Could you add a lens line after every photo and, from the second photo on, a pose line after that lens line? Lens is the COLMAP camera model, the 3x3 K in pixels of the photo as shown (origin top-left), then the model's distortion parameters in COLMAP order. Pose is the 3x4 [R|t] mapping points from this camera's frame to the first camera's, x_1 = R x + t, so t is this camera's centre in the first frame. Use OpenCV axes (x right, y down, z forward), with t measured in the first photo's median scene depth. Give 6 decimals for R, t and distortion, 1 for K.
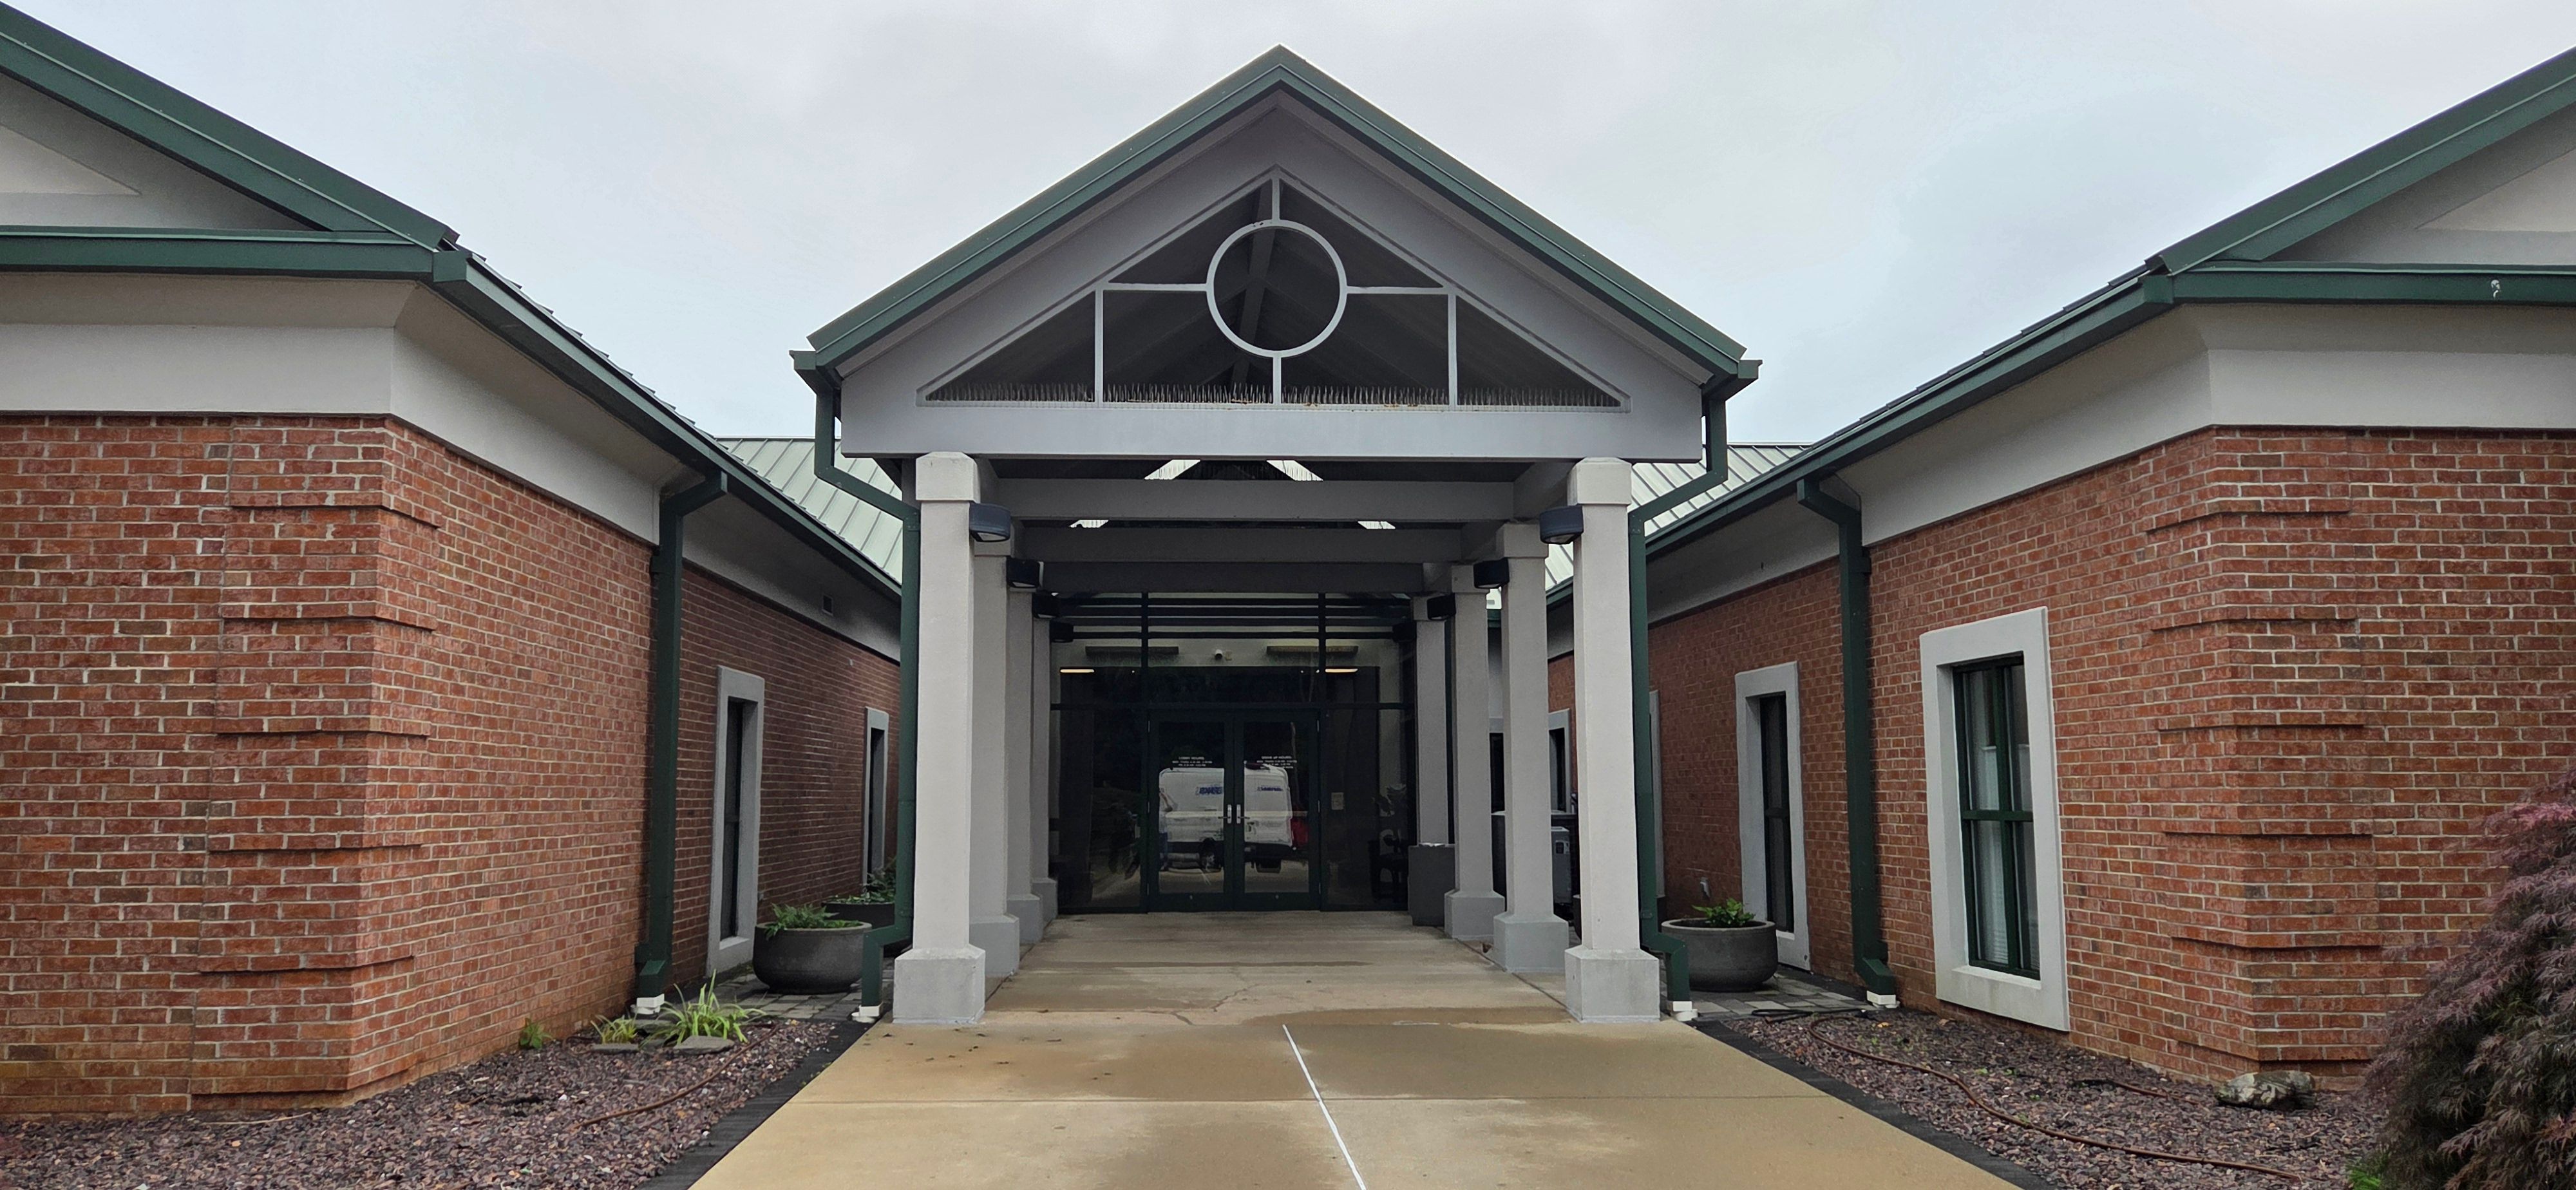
lens RADIAL K [[1714.1, 0, 1265.9], [0, 1714.1, 612.7], [0, 0, 1]] dist [0.051442, -0.028380]
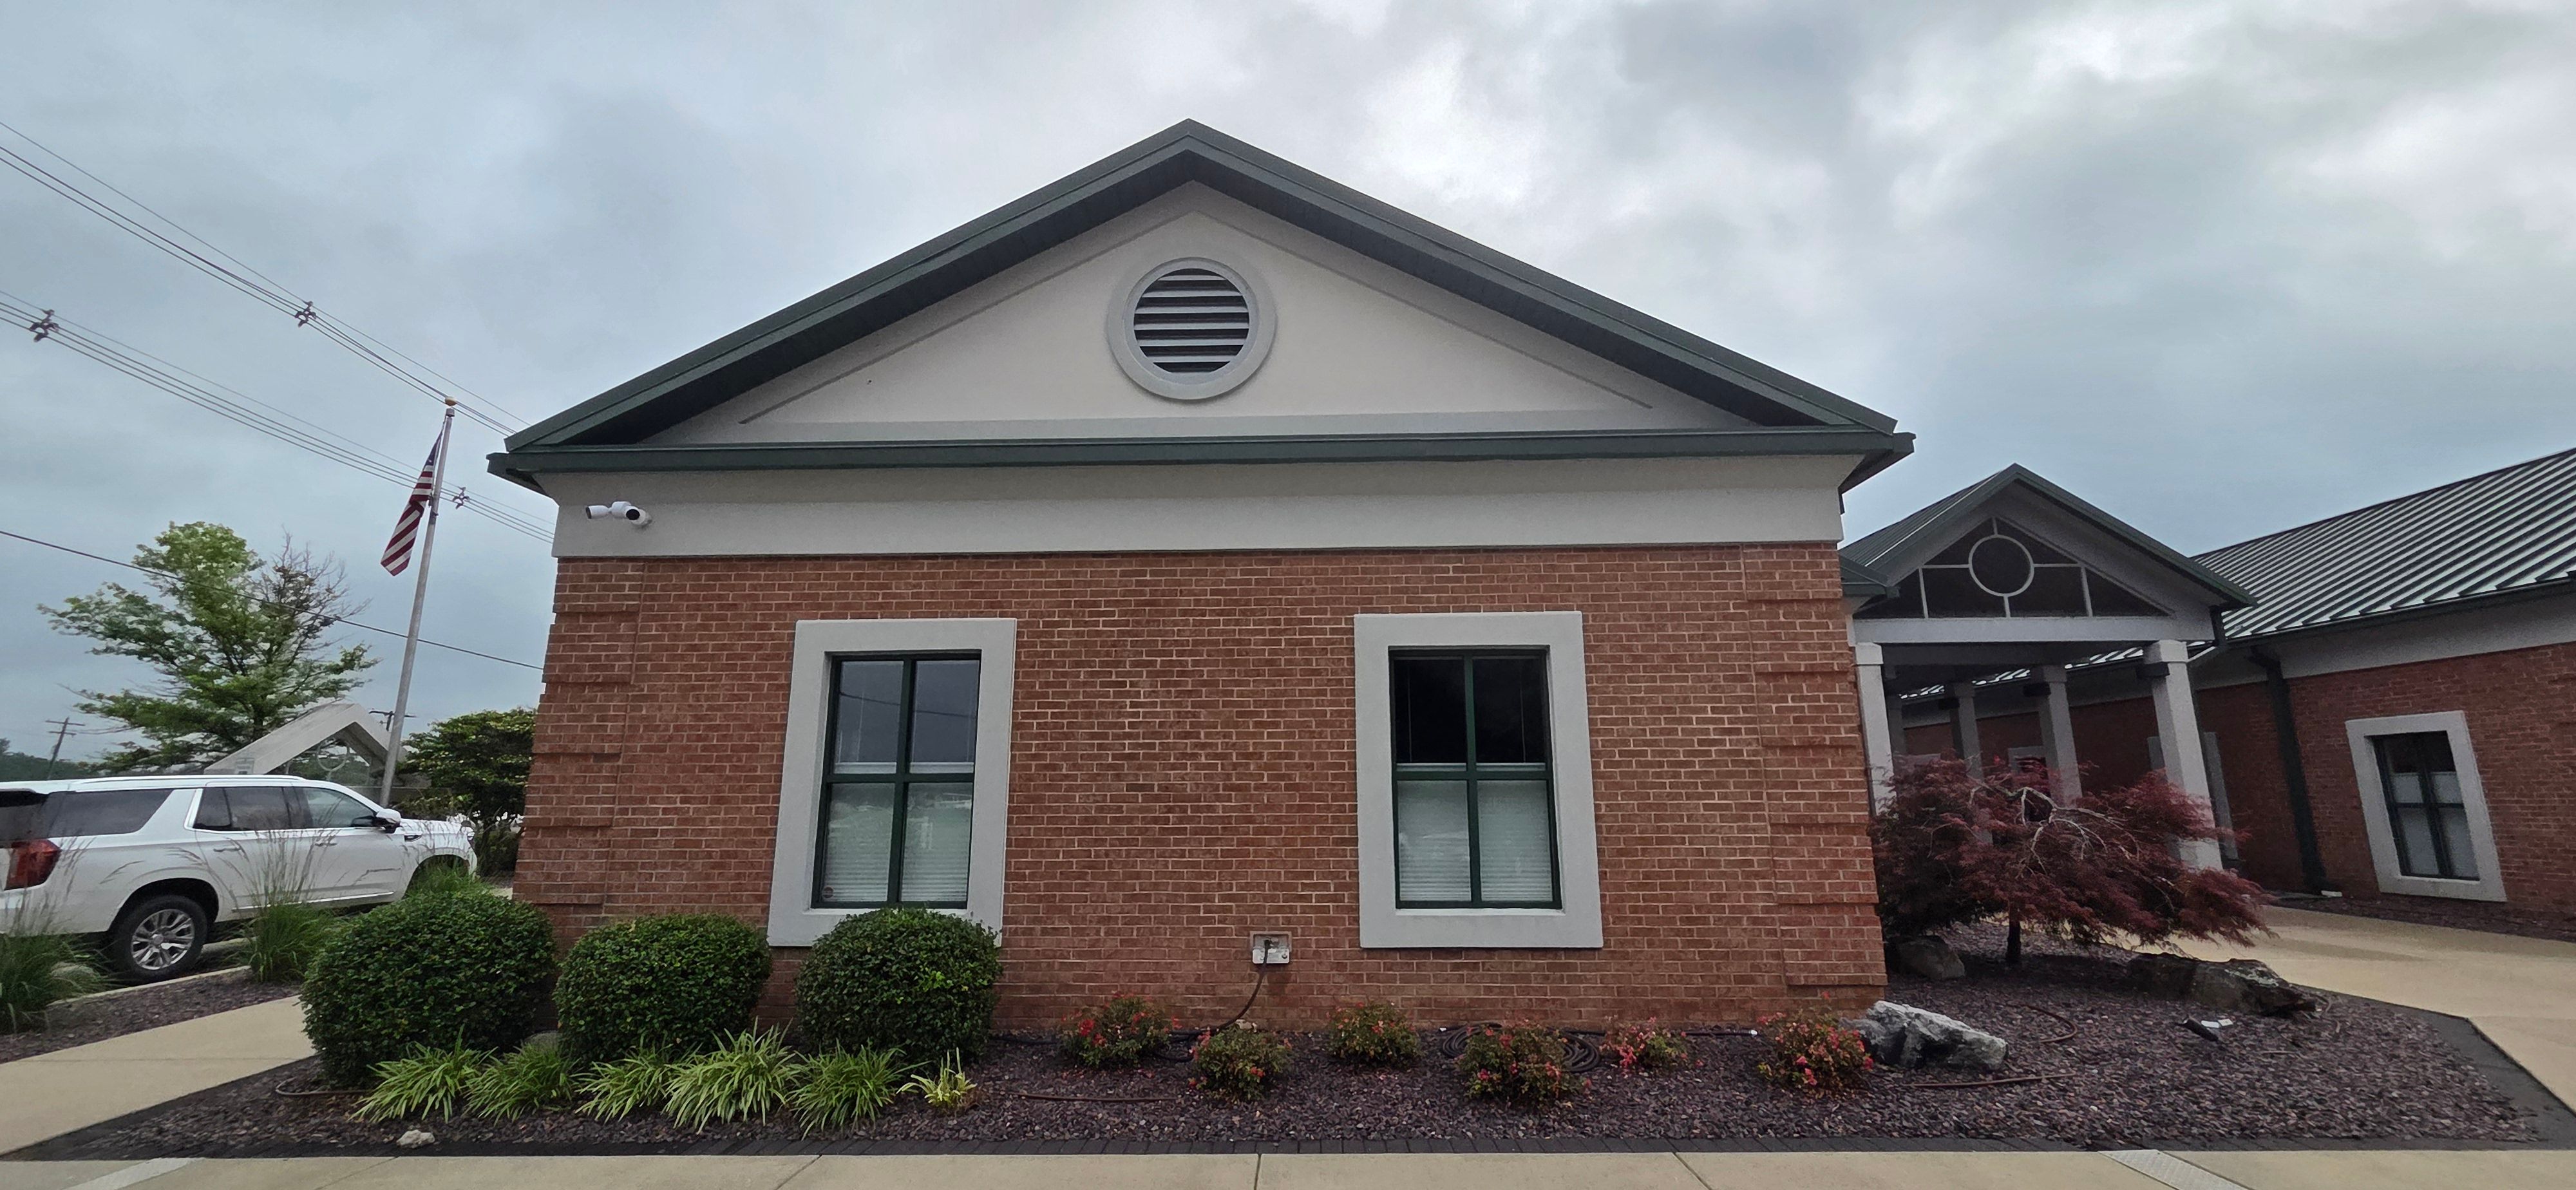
lens RADIAL K [[1047.6, 0, 1292.2], [0, 1047.6, 587.7], [0, 0, 1]] dist [0.004432, -0.002107]
pose [[0.996347, -0.016523, -0.083778, -0.851314], [0.008360, 0.995262, -0.096871, -0.038883], [0.084981, 0.095817, 0.991765, -0.451156]]
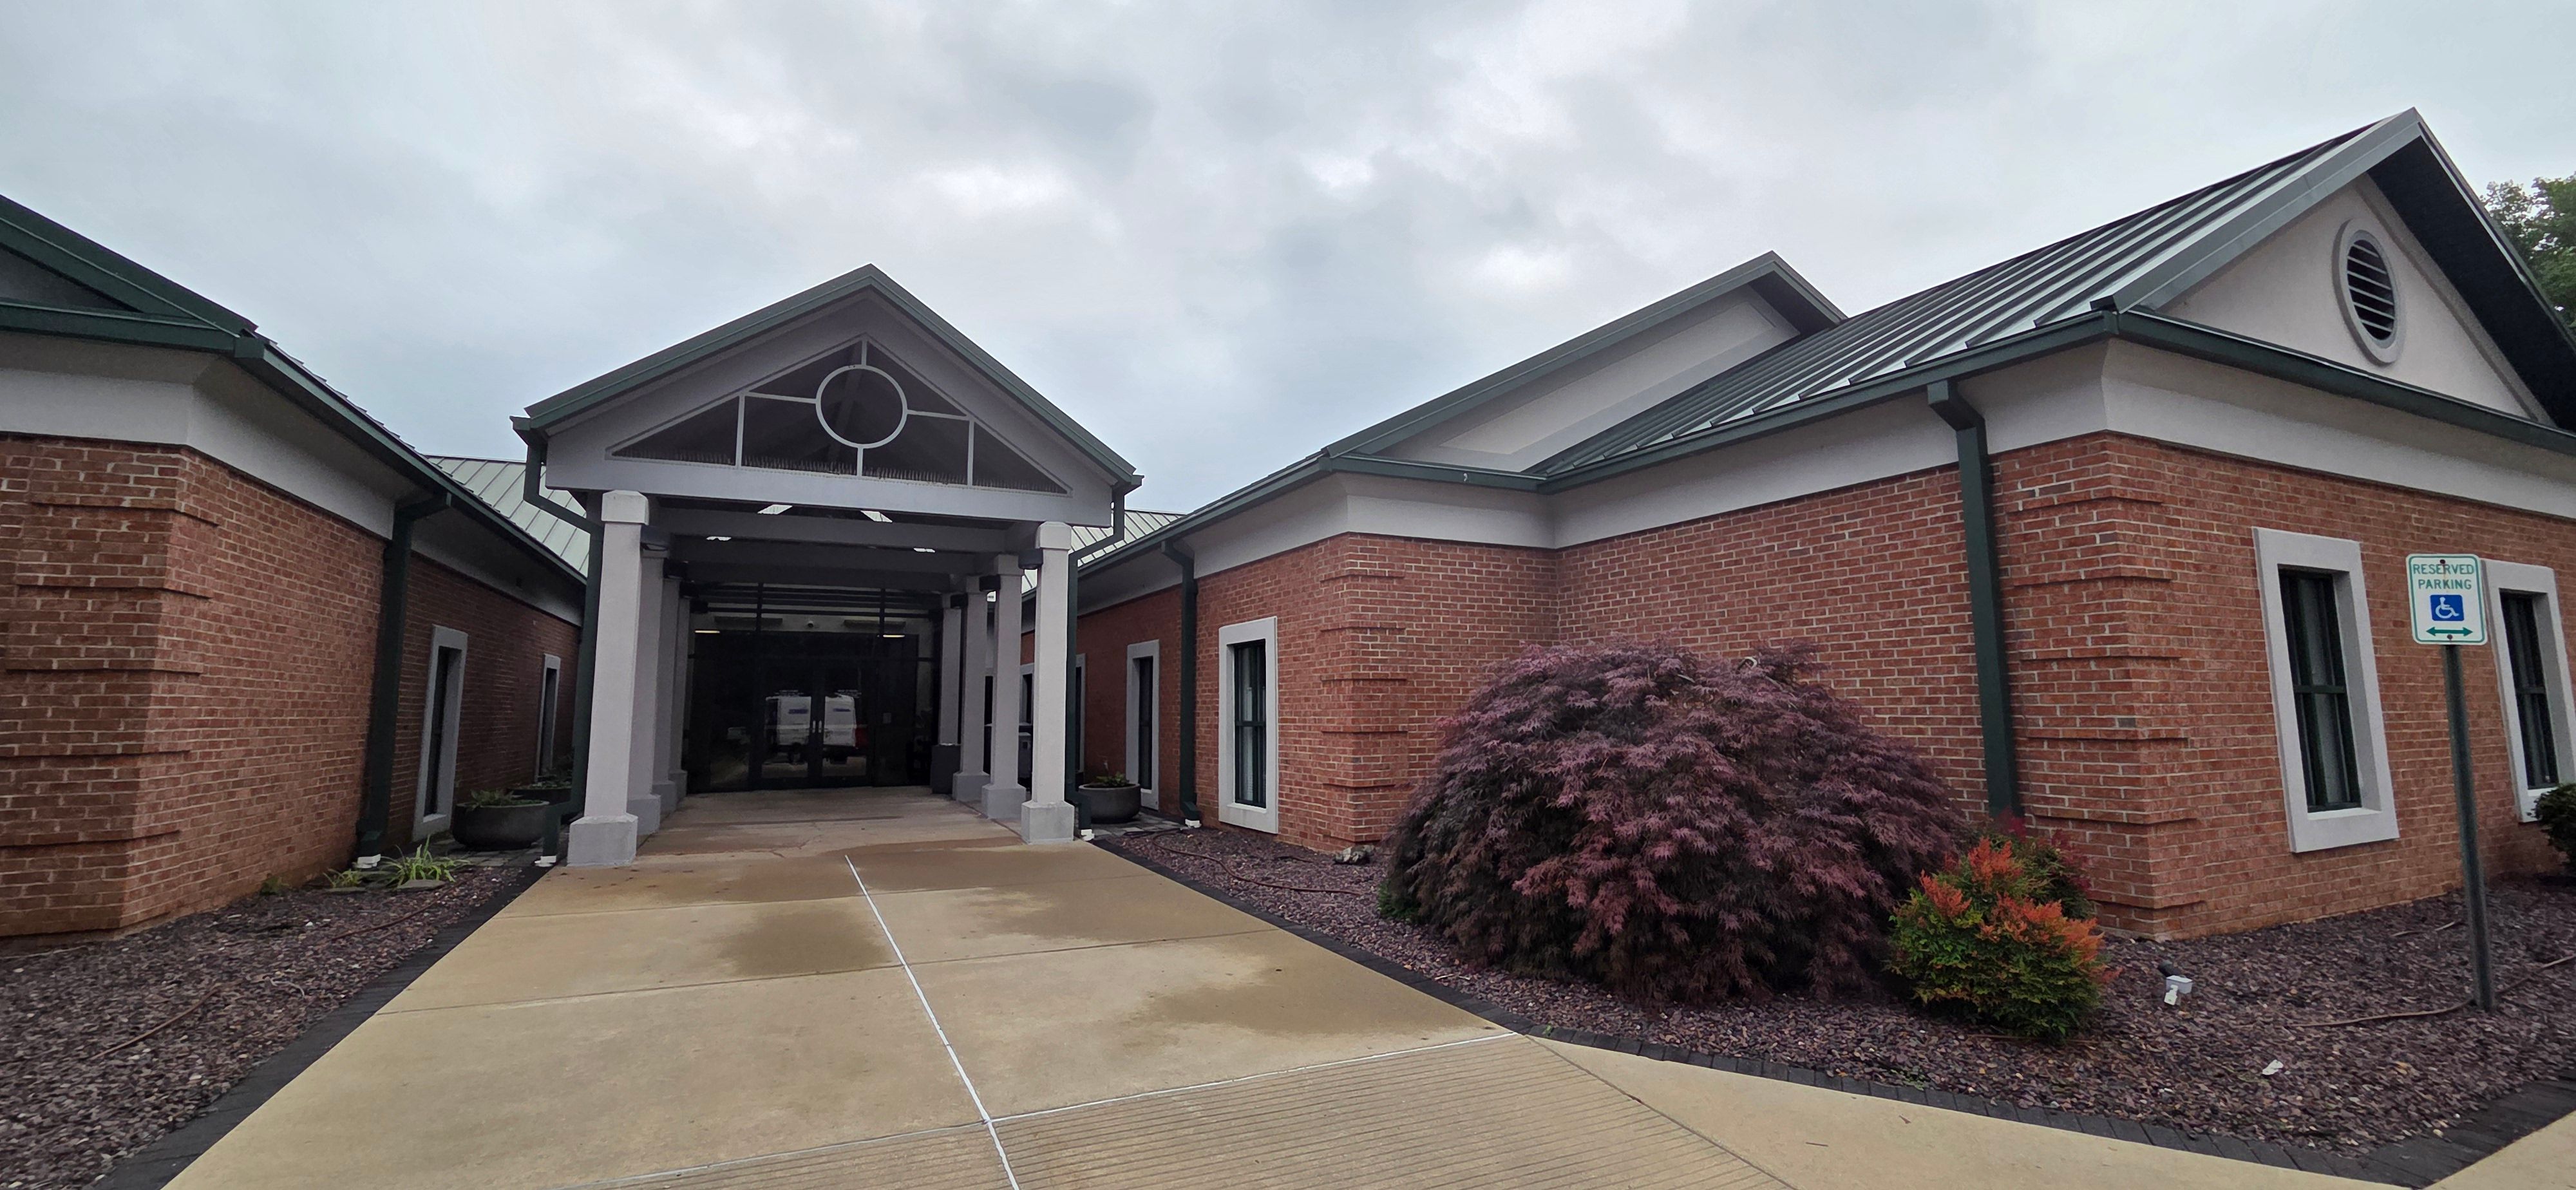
lens RADIAL K [[1047.6, 0, 1264.7], [0, 1047.6, 582.8], [0, 0, 1]] dist [0.004432, -0.002107]
pose [[0.927190, 0.044454, 0.371945, -0.002304], [-0.037759, 0.998967, -0.025270, -0.009507], [-0.372684, 0.009386, 0.927911, -0.080800]]
